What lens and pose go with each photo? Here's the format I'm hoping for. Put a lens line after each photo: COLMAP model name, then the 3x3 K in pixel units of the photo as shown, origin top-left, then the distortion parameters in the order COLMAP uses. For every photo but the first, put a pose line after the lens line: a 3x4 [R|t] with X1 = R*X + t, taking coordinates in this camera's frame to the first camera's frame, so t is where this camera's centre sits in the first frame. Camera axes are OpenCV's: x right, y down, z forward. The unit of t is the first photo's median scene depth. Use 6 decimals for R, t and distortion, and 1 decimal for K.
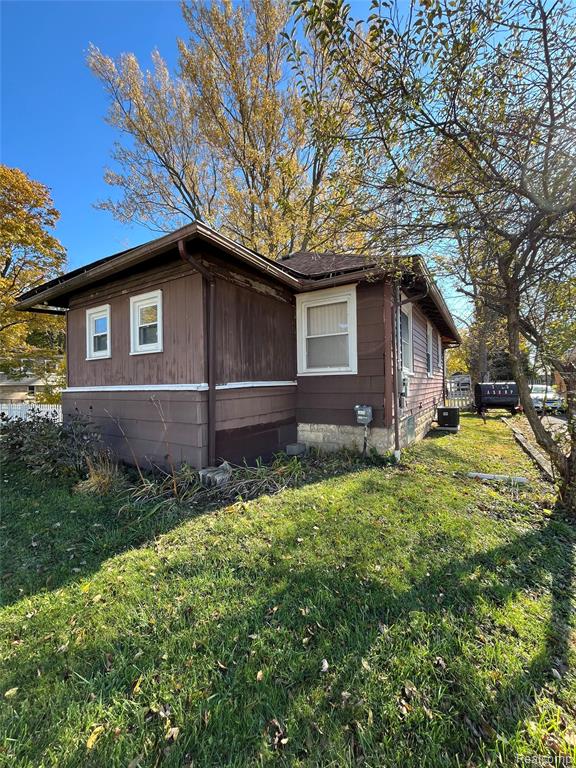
lens RADIAL K [[311.3, 0, 288.0], [0, 311.3, 384.0], [0, 0, 1]] dist [-0.000105, 0.000249]
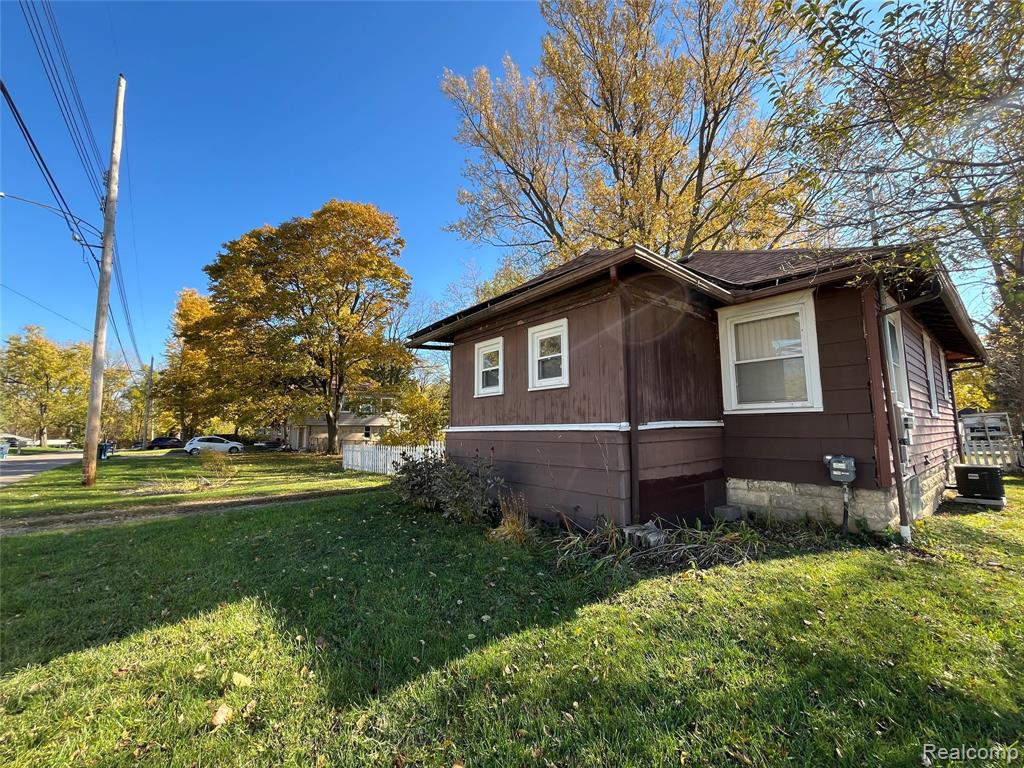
lens RADIAL K [[415.1, 0, 512.0], [0, 415.1, 384.0], [0, 0, 1]] dist [-0.000105, 0.000249]
pose [[0.946990, -0.024698, -0.320311, -0.160586], [-0.007808, 0.994977, -0.099802, 0.006802], [0.321167, 0.097012, 0.942040, -0.143174]]
